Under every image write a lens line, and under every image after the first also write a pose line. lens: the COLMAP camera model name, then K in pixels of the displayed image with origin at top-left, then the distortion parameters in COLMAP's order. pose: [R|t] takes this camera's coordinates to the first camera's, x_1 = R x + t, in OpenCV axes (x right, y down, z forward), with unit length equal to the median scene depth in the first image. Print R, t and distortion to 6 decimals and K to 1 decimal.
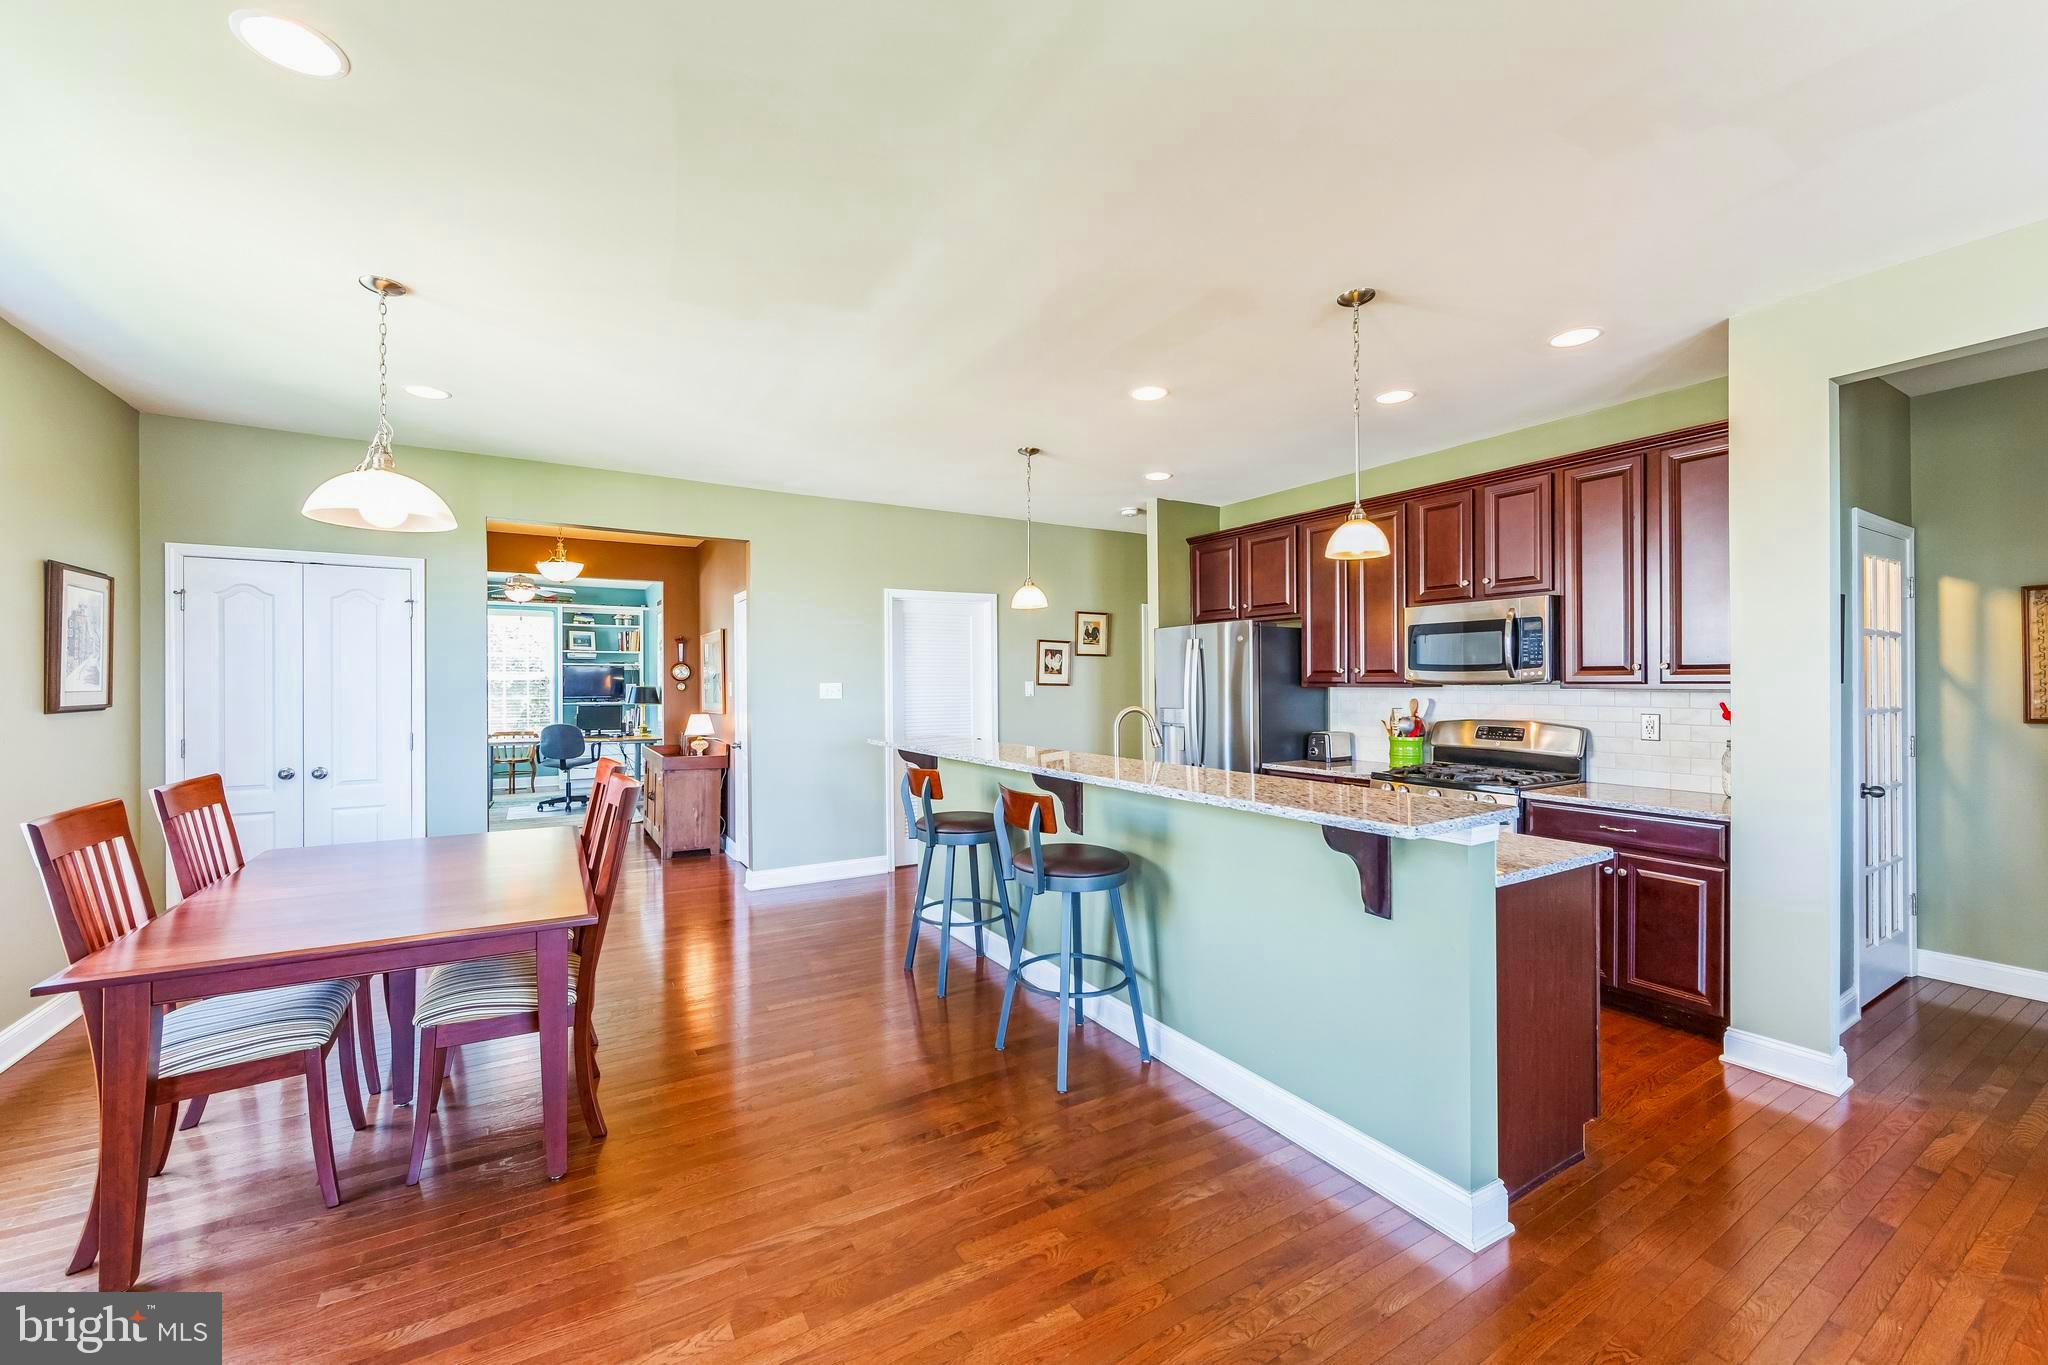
lens RADIAL K [[800.4, 0, 1021.7], [0, 800.4, 678.2], [0, 0, 1]] dist [-0.000275, -0.000226]
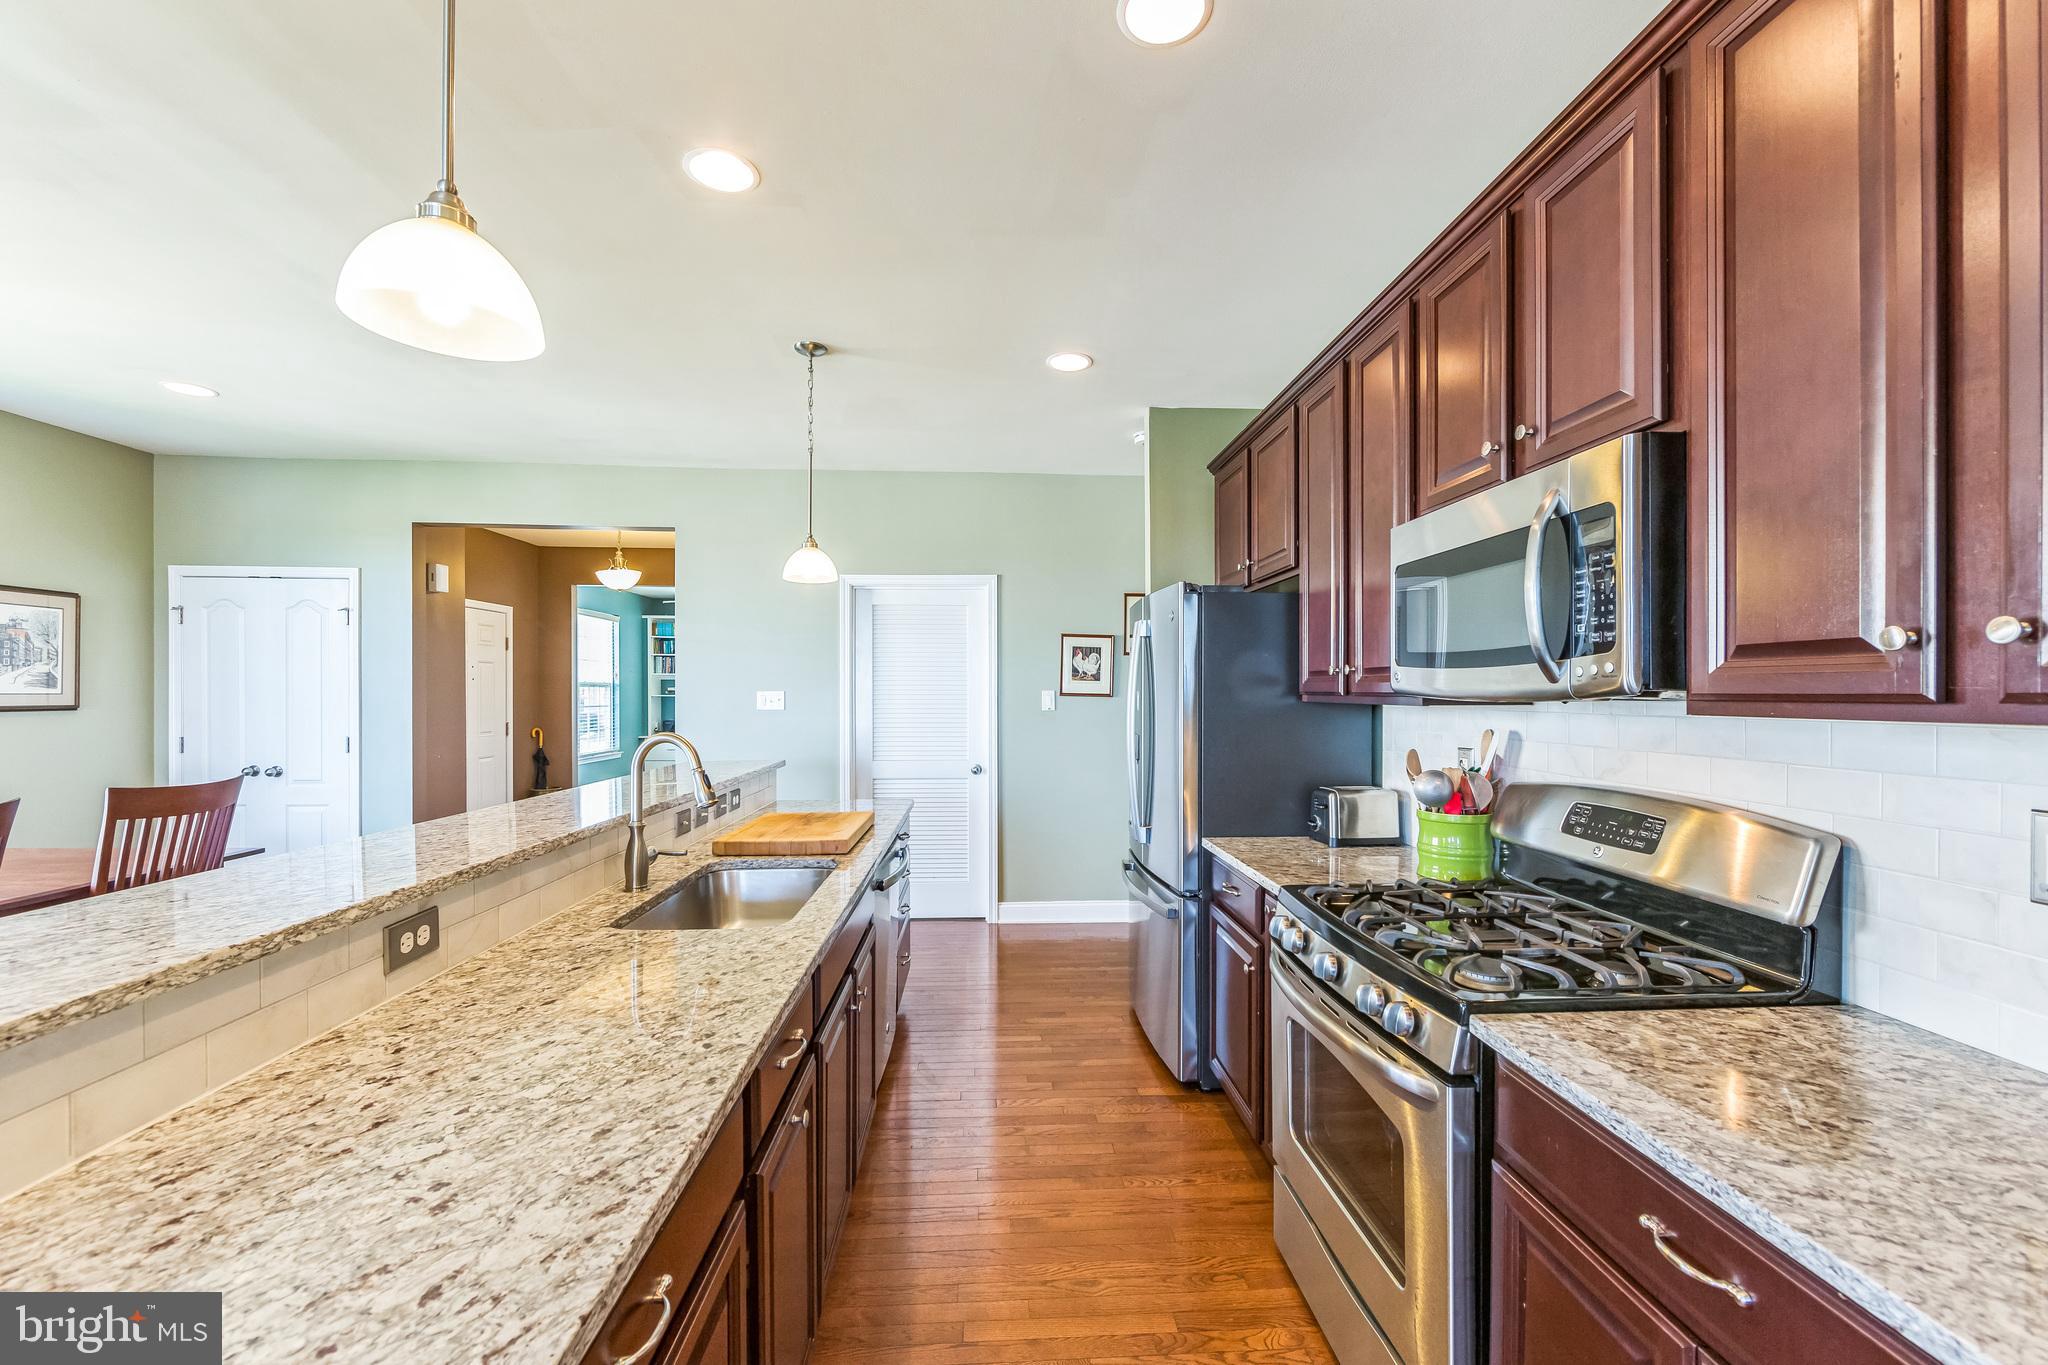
lens RADIAL K [[800.4, 0, 1031.2], [0, 800.4, 687.0], [0, 0, 1]] dist [-0.000275, -0.000226]
pose [[0.884175, 0.002494, -0.467149, 0.483694], [-0.003401, 0.999994, -0.001100, 0.002216], [0.467144, 0.002562, 0.884178, 0.478756]]
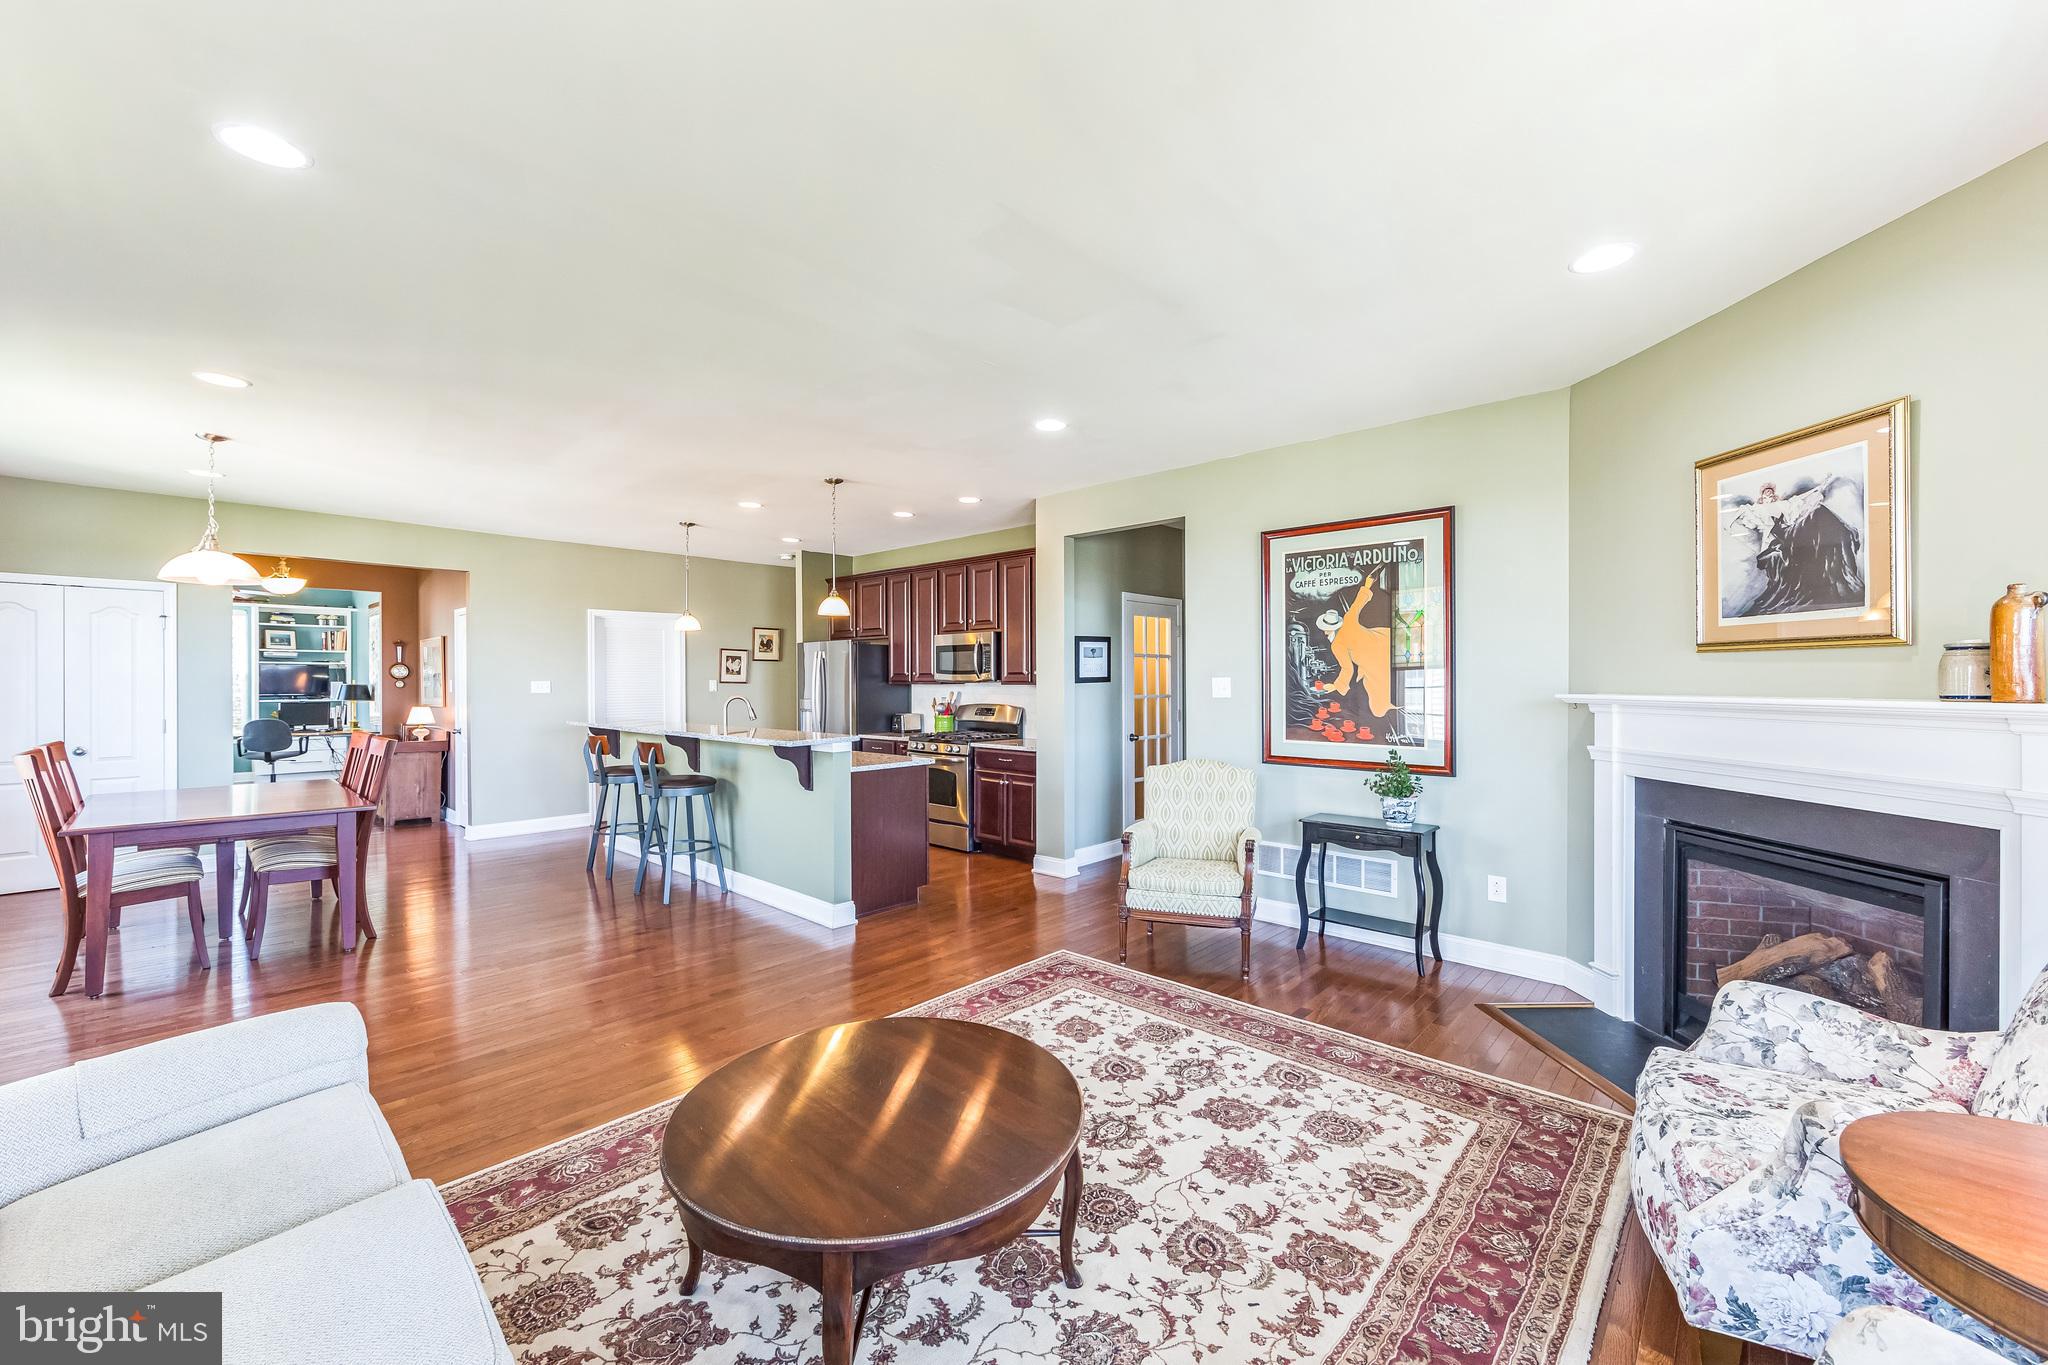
lens RADIAL K [[800.4, 0, 1020.3], [0, 800.4, 680.6], [0, 0, 1]] dist [-0.000275, -0.000226]
pose [[0.961971, 0.001574, 0.273147, 0.193097], [-0.002726, 0.999989, 0.003838, -0.002214], [-0.273138, -0.004436, 0.961965, -0.573610]]
